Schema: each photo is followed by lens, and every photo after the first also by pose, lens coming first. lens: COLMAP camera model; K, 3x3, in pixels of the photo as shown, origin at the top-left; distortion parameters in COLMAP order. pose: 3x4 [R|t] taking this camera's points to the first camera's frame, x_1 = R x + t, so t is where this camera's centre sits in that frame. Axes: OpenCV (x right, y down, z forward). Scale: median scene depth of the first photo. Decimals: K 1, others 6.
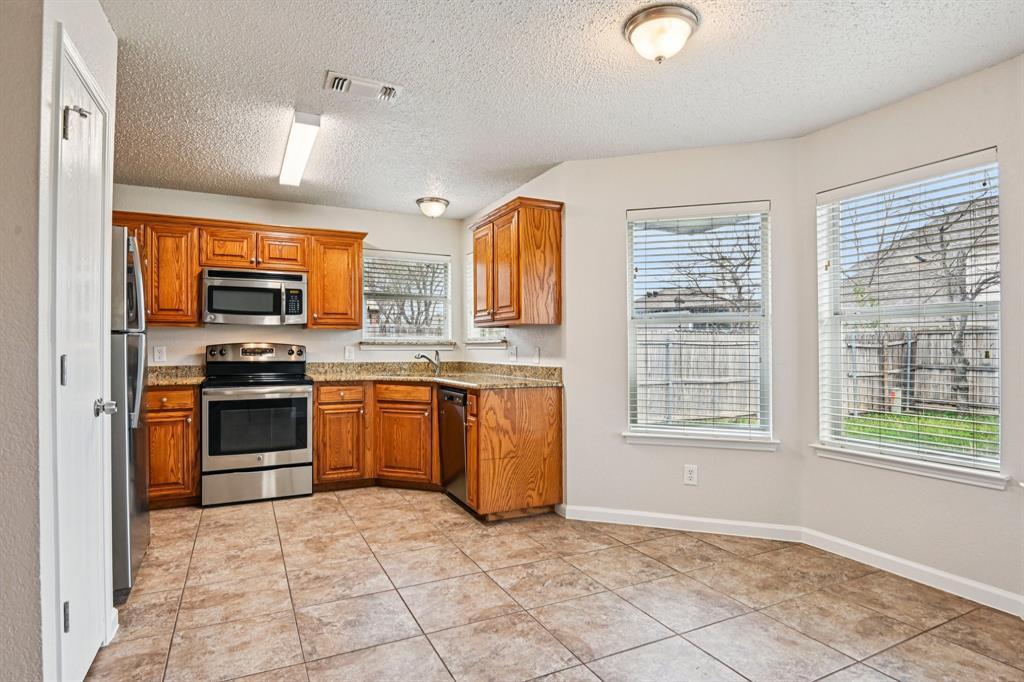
lens RADIAL K [[541.3, 0, 512.0], [0, 541.3, 341.0], [0, 0, 1]] dist [-0.014429, -0.004462]
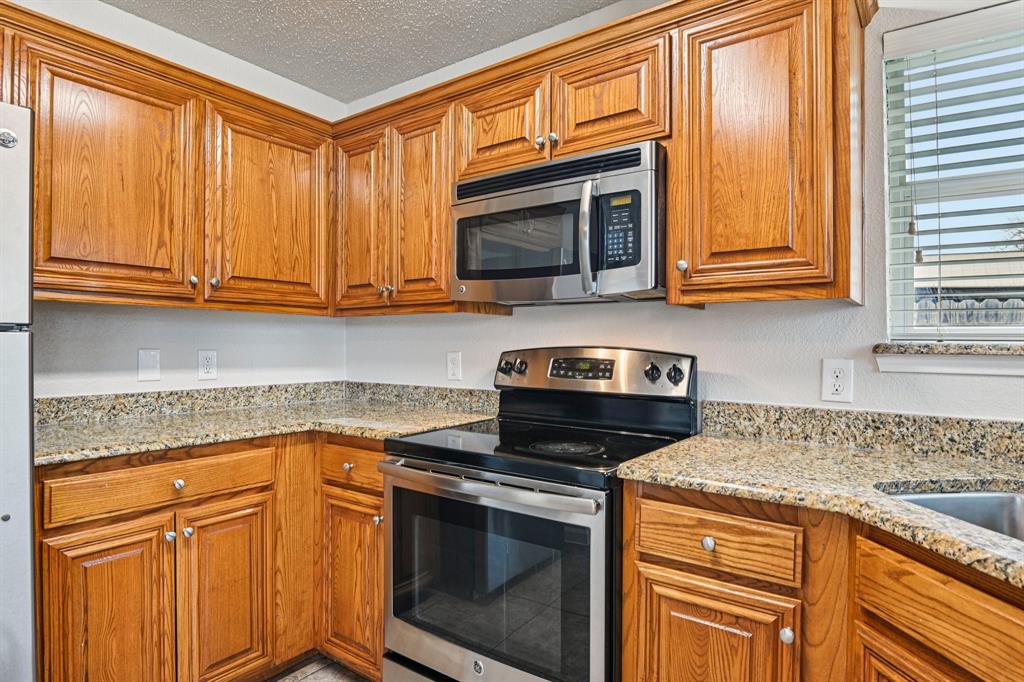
lens RADIAL K [[580.6, 0, 512.0], [0, 580.6, 341.0], [0, 0, 1]] dist [-0.013920, -0.001114]
pose [[0.461311, 0.000607, -0.887238, -0.125681], [0.005331, 0.999980, 0.003455, -0.002874], [0.887222, -0.006324, 0.461299, 0.921838]]
